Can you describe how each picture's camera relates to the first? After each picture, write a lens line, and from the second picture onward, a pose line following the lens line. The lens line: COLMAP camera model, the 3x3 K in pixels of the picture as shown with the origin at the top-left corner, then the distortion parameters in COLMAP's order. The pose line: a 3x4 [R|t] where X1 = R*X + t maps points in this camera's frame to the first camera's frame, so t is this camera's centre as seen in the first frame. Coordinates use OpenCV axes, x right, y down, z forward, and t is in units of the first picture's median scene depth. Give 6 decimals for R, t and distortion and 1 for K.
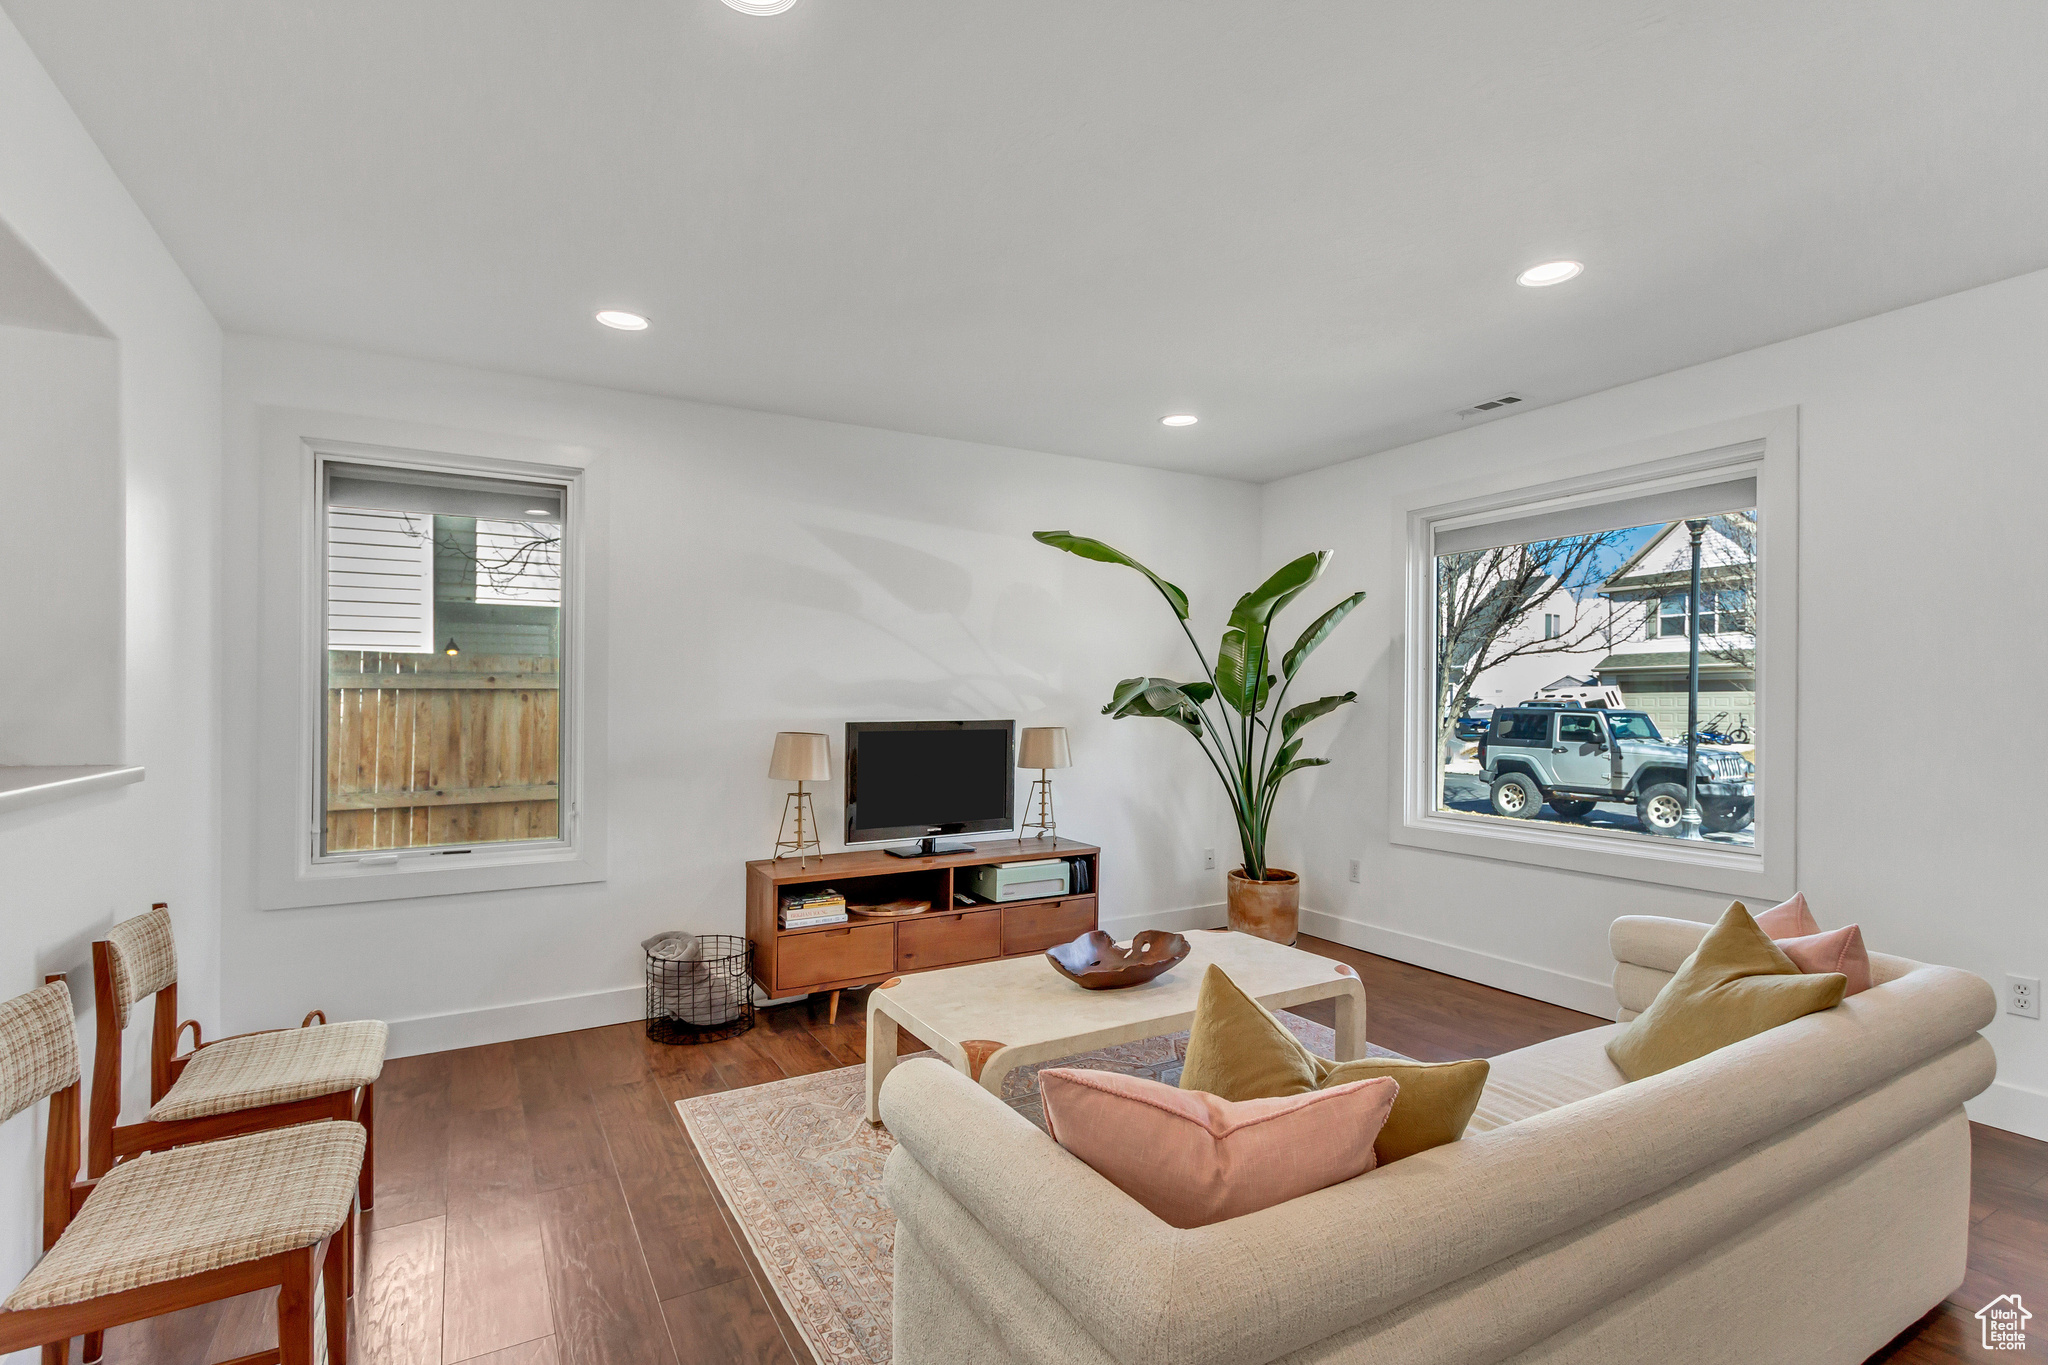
lens RADIAL K [[975.8, 0, 1050.3], [0, 975.8, 710.8], [0, 0, 1]] dist [0.005111, -0.000479]
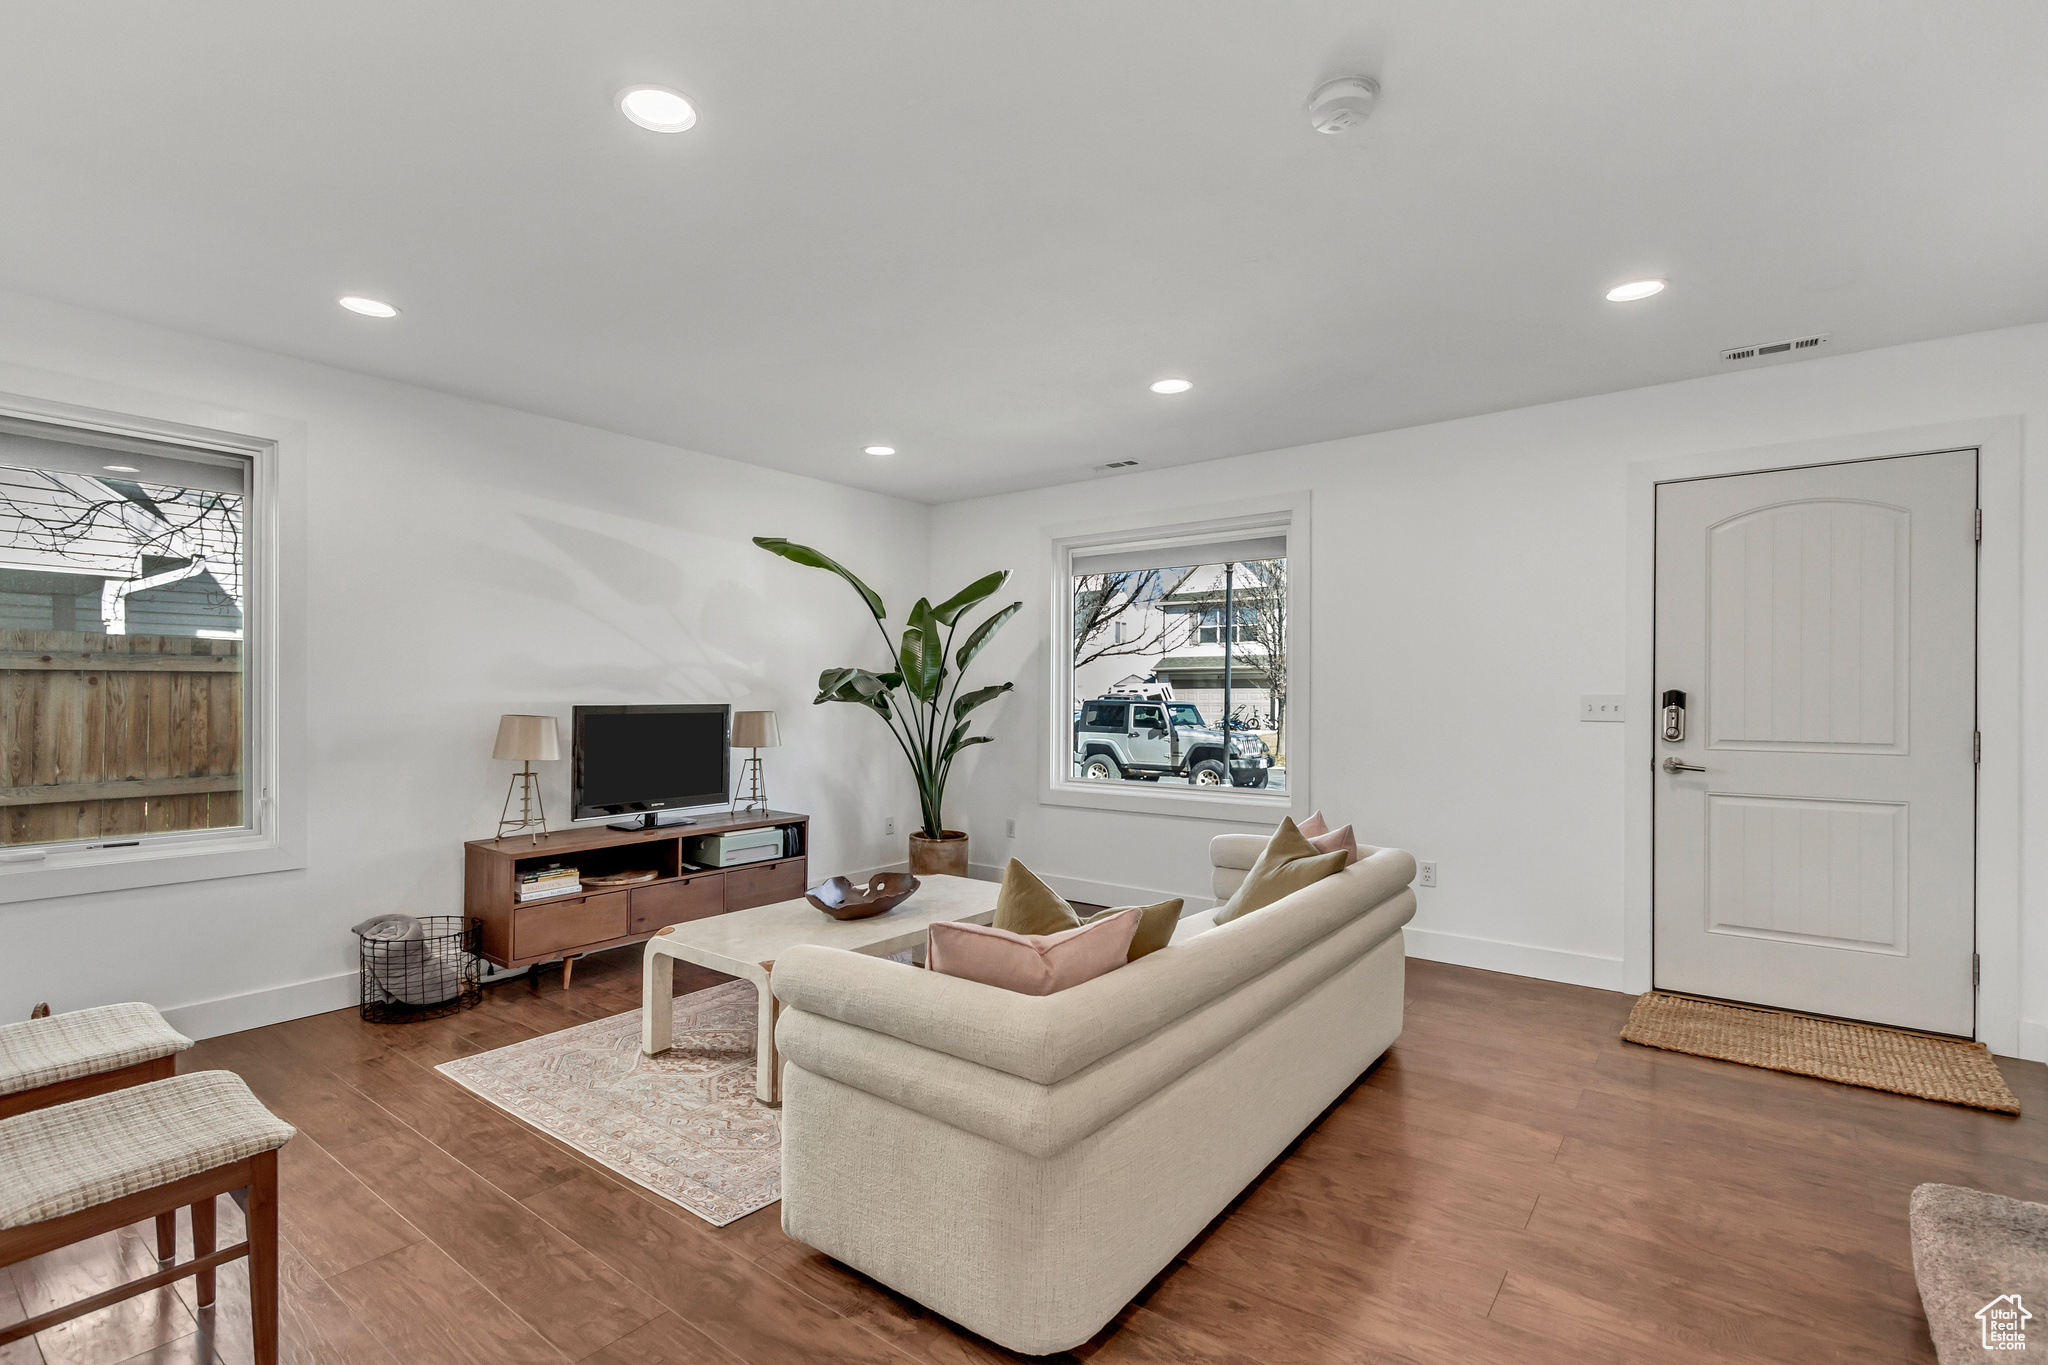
lens RADIAL K [[941.3, 0, 1028.6], [0, 941.3, 699.0], [0, 0, 1]] dist [-0.002132, -0.000202]
pose [[0.927635, 0.003802, 0.373469, -0.123915], [-0.001731, 0.999981, -0.005881, 0.009320], [-0.373484, 0.004808, 0.927624, -0.121737]]
